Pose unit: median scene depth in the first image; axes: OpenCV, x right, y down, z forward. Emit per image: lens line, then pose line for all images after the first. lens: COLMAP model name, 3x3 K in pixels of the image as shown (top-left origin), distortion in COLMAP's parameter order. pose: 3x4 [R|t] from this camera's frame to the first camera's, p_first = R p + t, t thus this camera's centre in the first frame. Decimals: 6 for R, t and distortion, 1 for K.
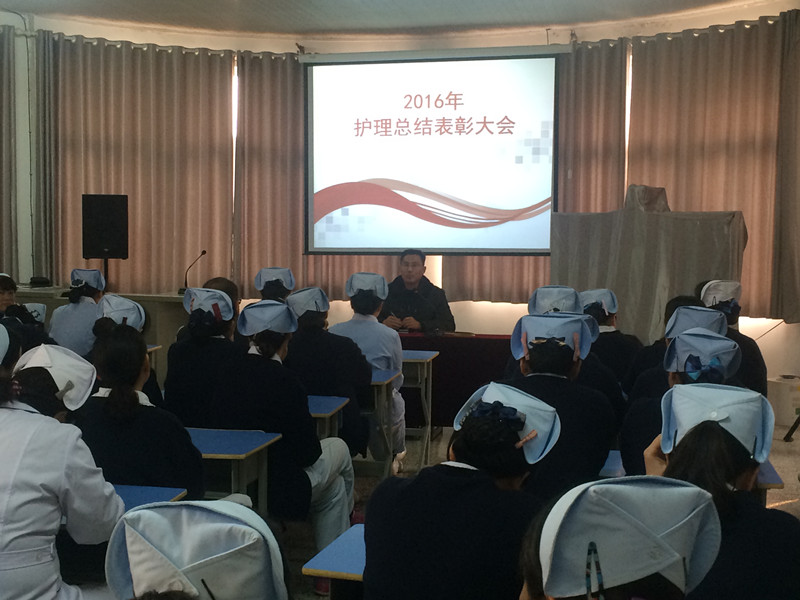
lens RADIAL K [[1121.4, 0, 400.2], [0, 1121.4, 300.2], [0, 0, 1]] dist [0.028839, 0.000000]
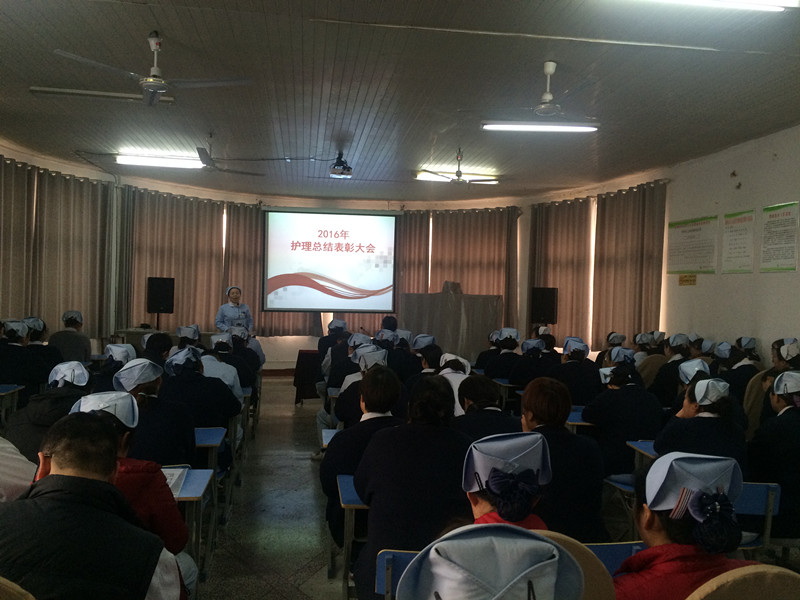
lens RADIAL K [[672.4, 0, 400.5], [0, 672.4, 299.5], [0, 0, 1]] dist [0.017797, 0.000447]
pose [[0.933705, 0.015056, 0.357727, -0.280448], [0.004192, 0.998587, -0.052972, -0.000327], [-0.358019, 0.050960, 0.932323, -0.134264]]
